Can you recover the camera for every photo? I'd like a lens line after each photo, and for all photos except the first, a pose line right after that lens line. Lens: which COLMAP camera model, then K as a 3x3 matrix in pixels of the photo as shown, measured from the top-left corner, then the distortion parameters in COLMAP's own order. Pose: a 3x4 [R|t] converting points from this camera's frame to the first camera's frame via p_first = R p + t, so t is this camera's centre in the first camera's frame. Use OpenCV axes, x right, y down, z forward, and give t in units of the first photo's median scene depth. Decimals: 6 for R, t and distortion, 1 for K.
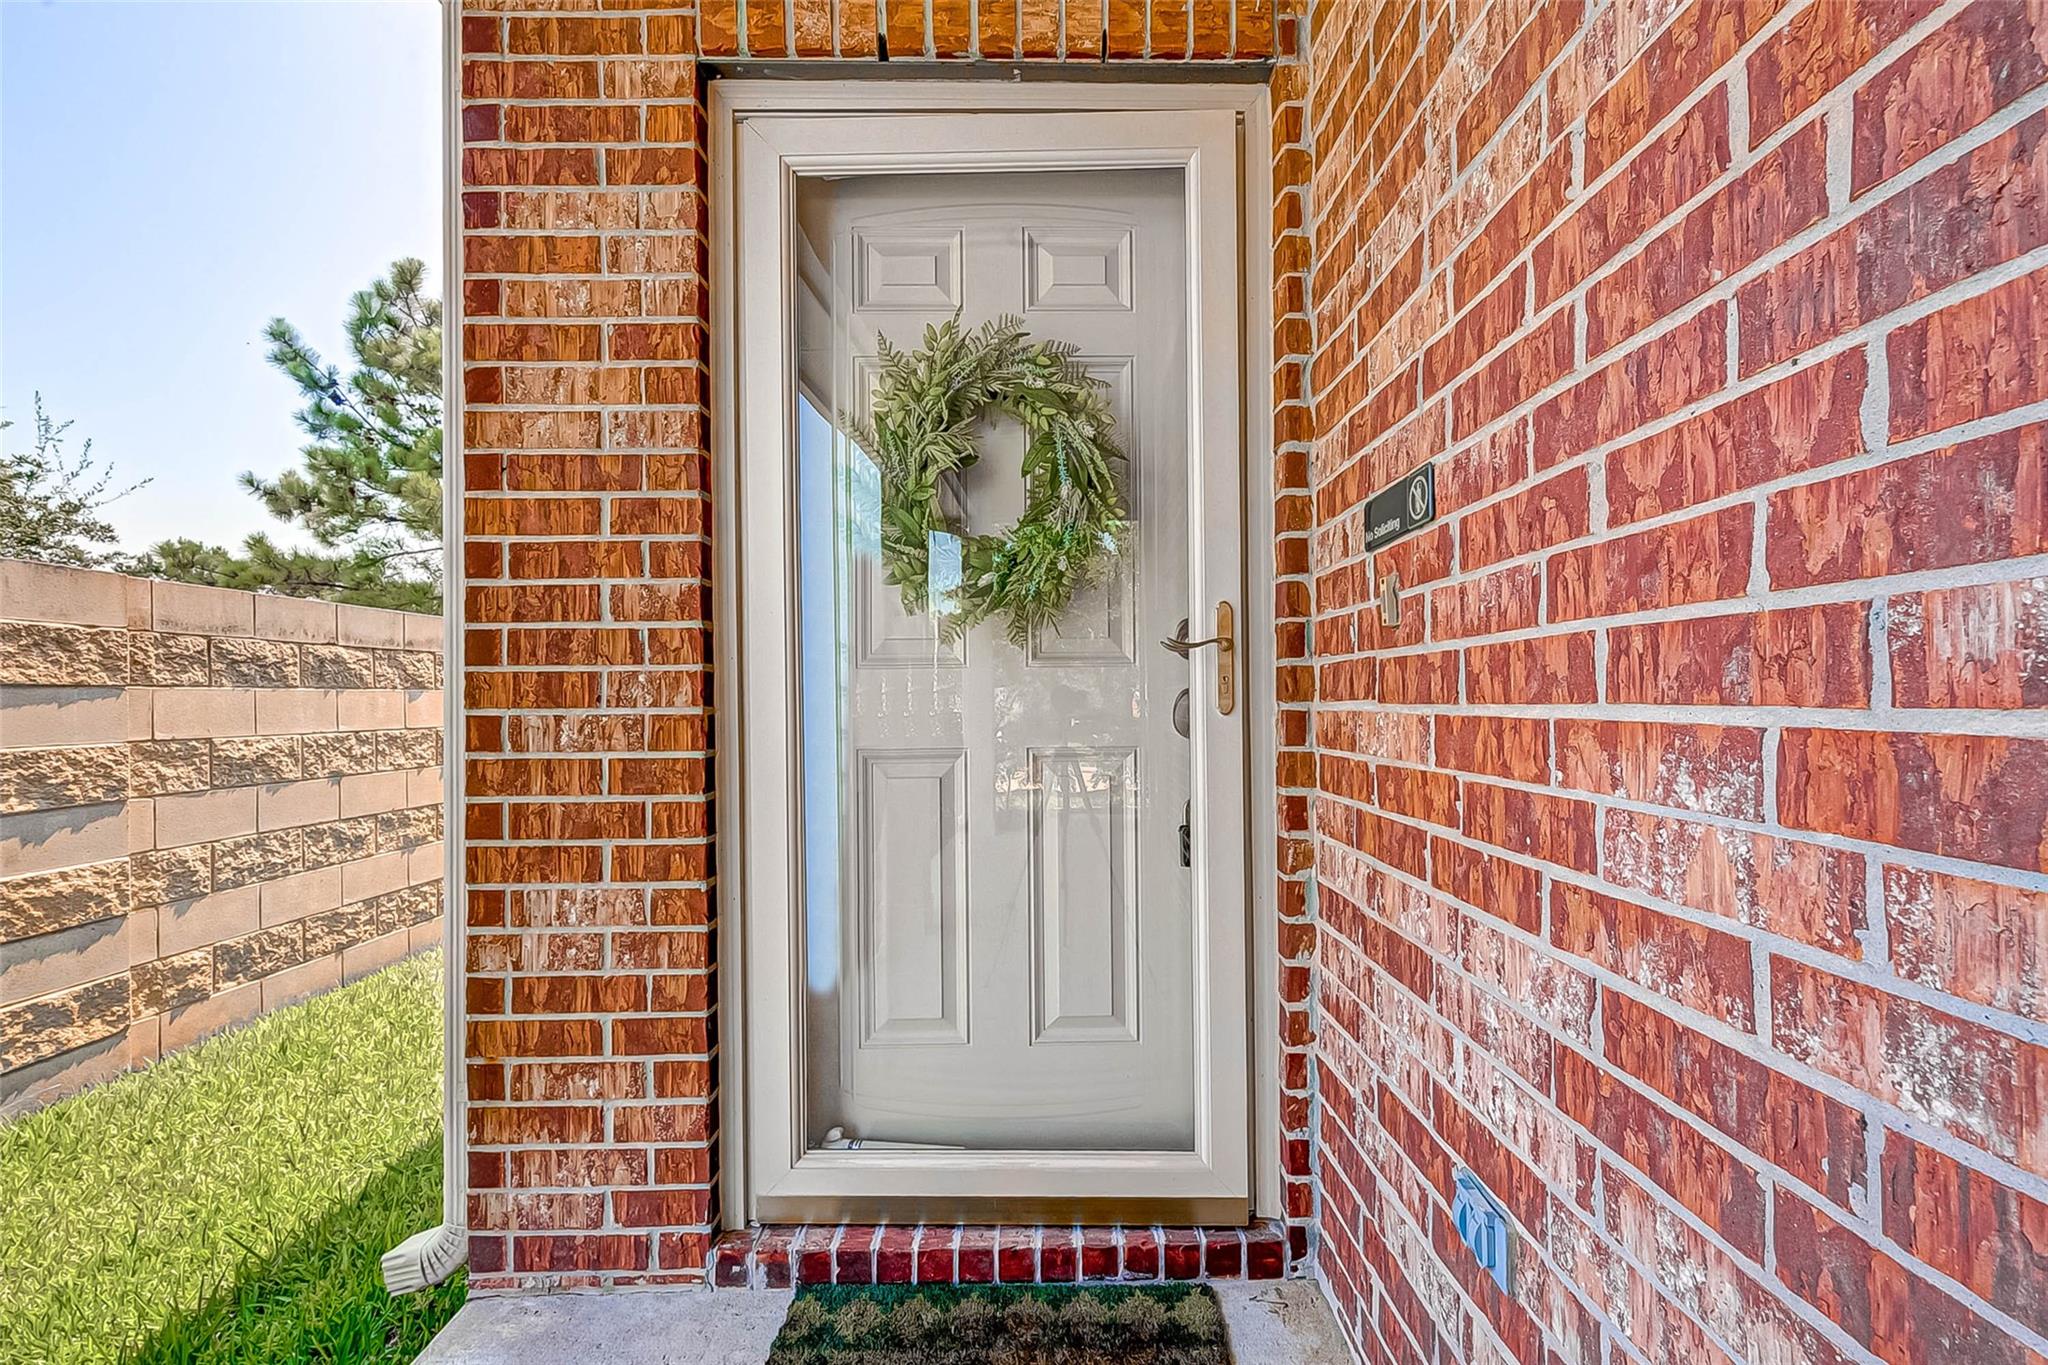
lens RADIAL K [[920.5, 0, 1024.0], [0, 920.5, 682.5], [0, 0, 1]] dist [0.001204, 0.000248]
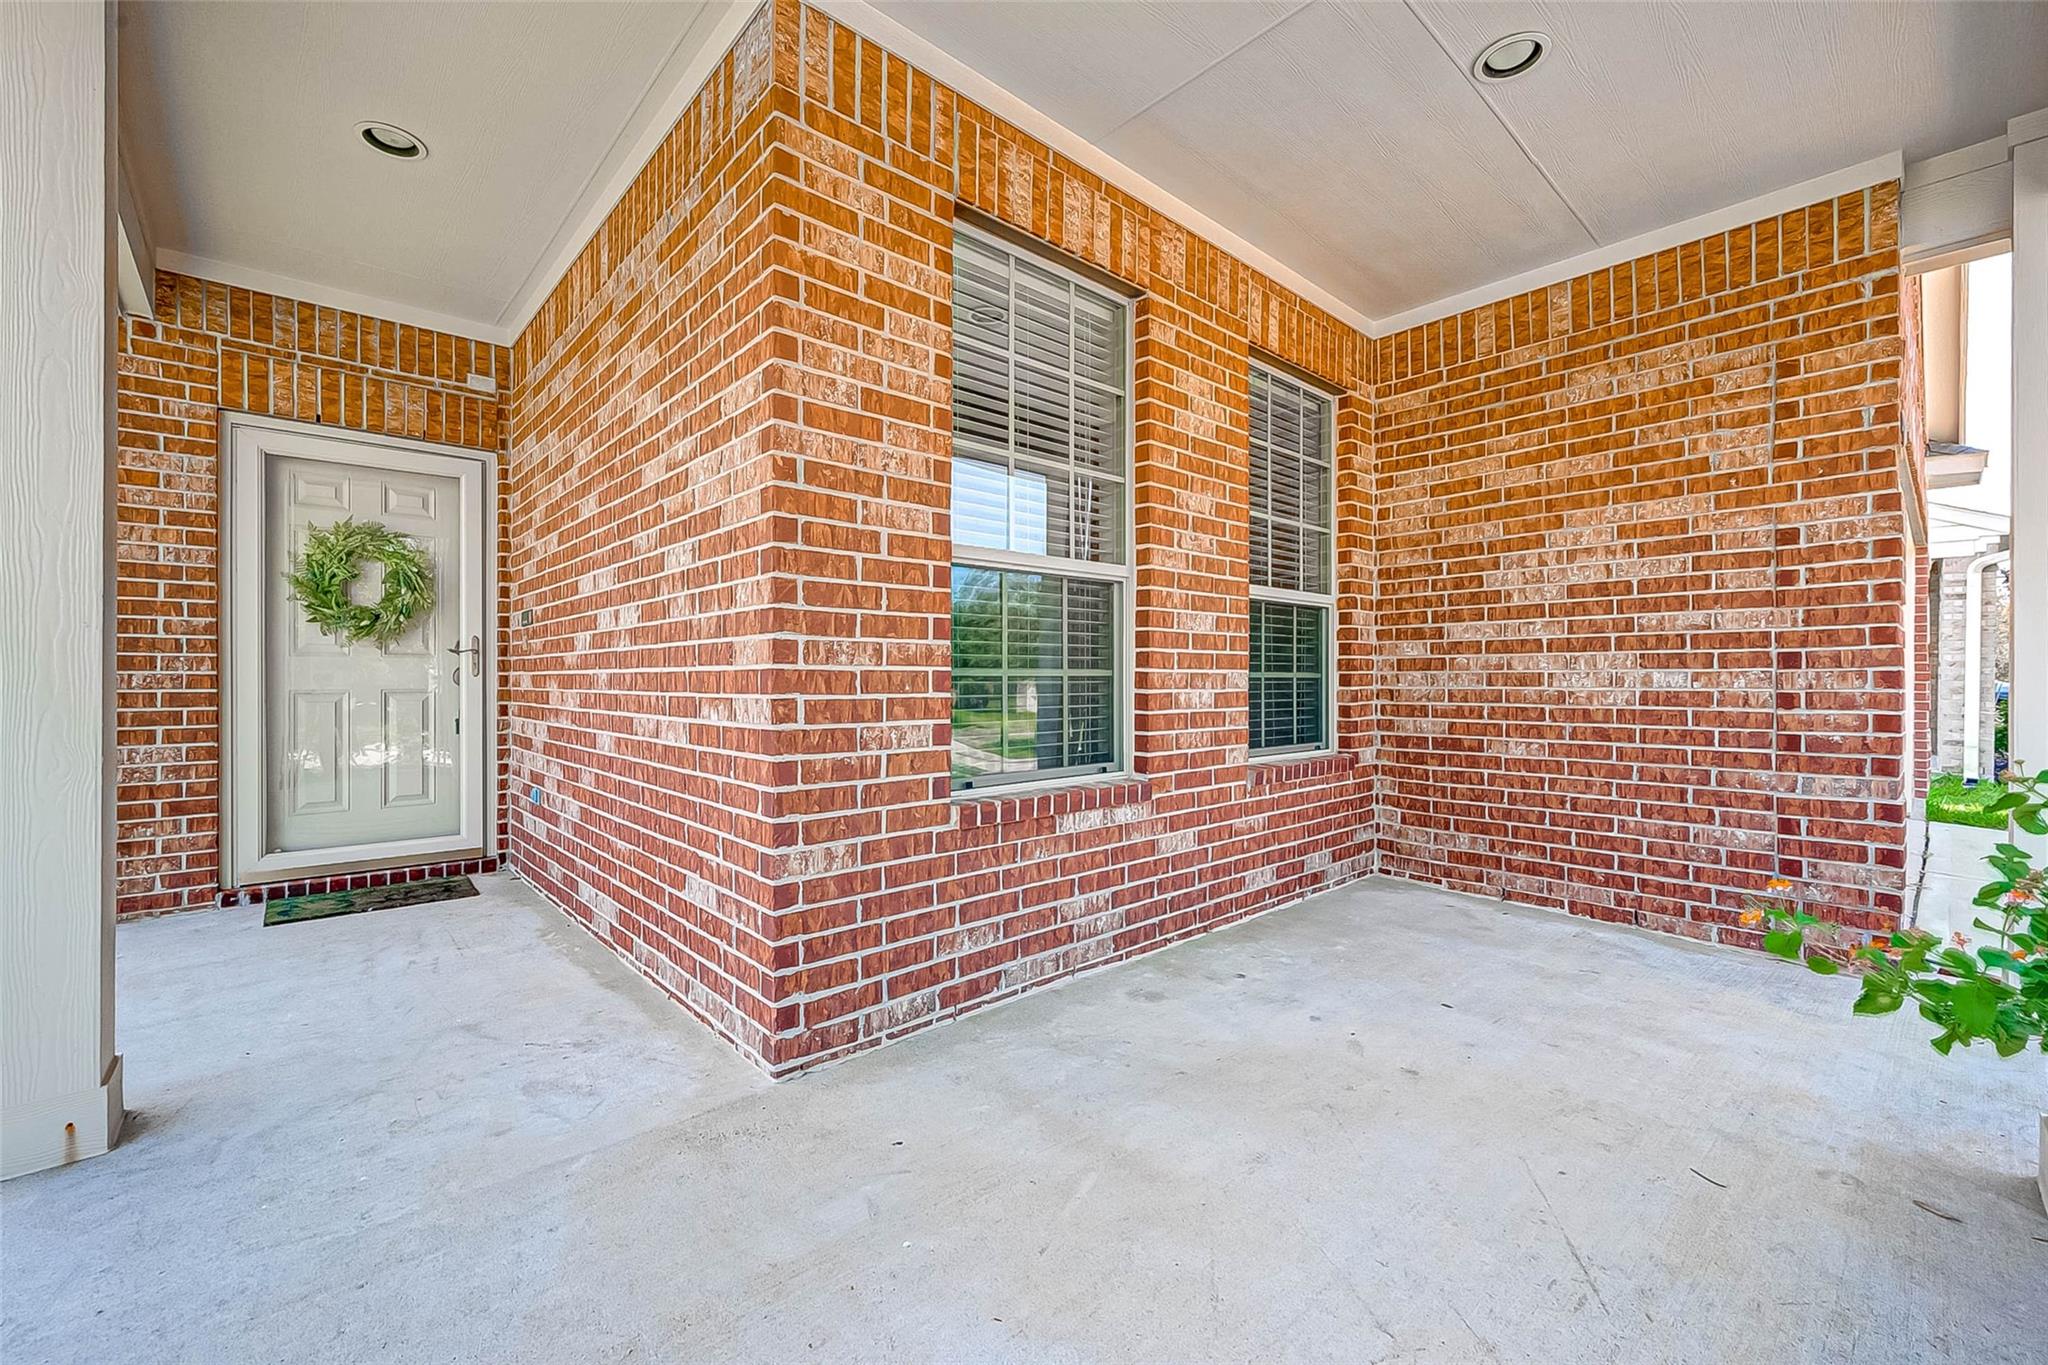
lens RADIAL K [[834.4, 0, 1060.4], [0, 834.4, 678.6], [0, 0, 1]] dist [0.000462, -0.000102]
pose [[0.713114, 0.006795, 0.701015, -0.300373], [-0.019019, 0.999772, 0.009657, -0.017164], [-0.700790, -0.020219, 0.713081, -2.118071]]
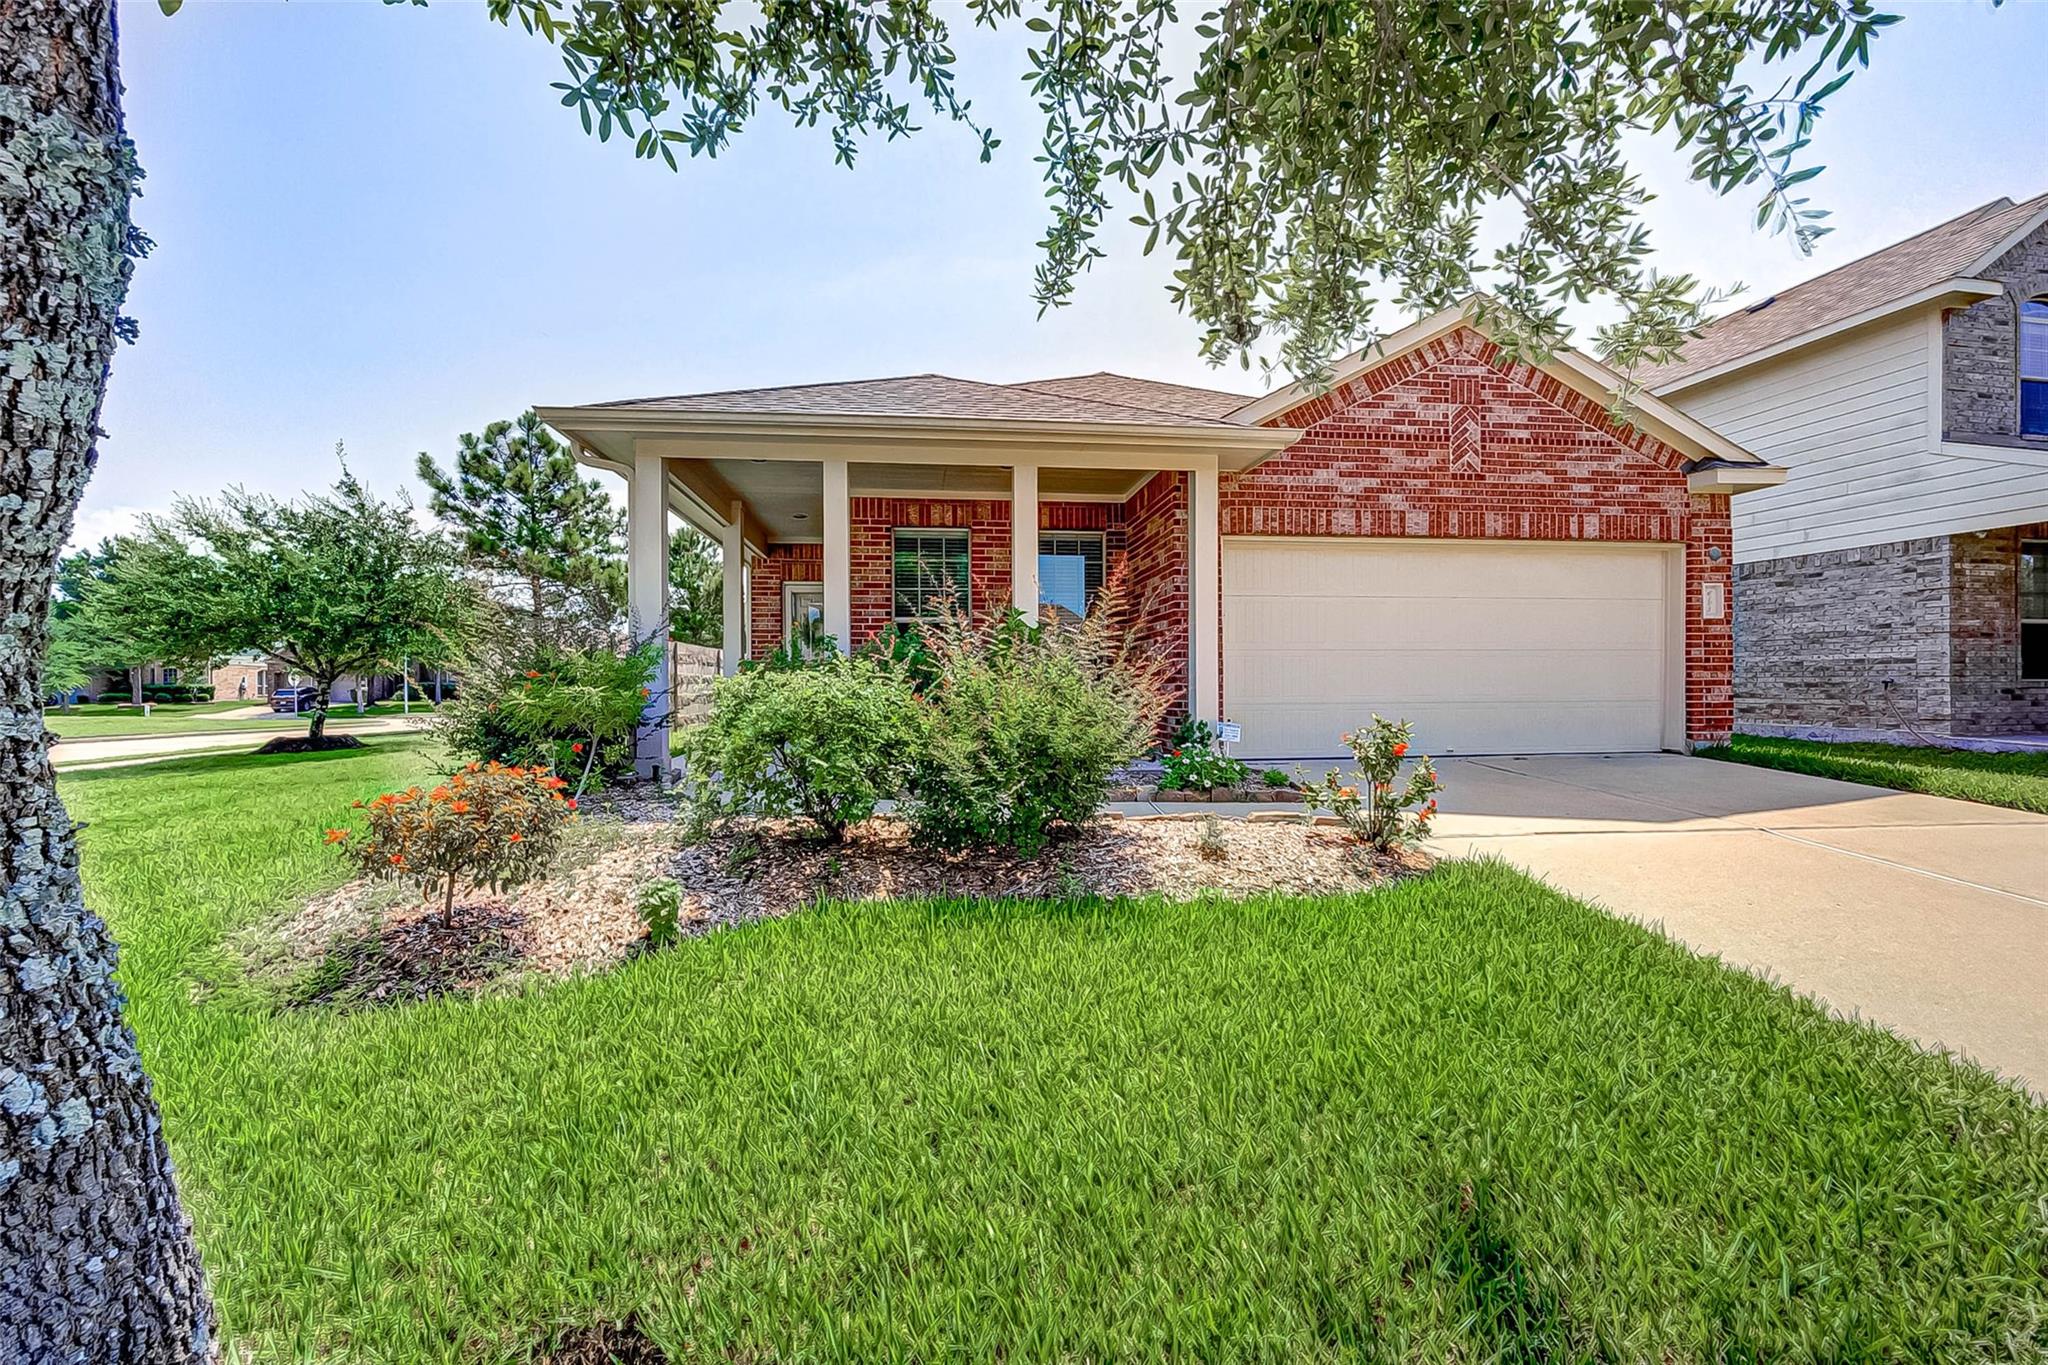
lens RADIAL K [[818.5, 0, 1017.5], [0, 818.5, 678.5], [0, 0, 1]] dist [0.001197, -0.000167]
pose [[0.987034, -0.000297, 0.160513, 0.547033], [-0.002534, 0.999845, 0.017432, 0.062217], [-0.160493, -0.017613, 0.986880, -6.378055]]
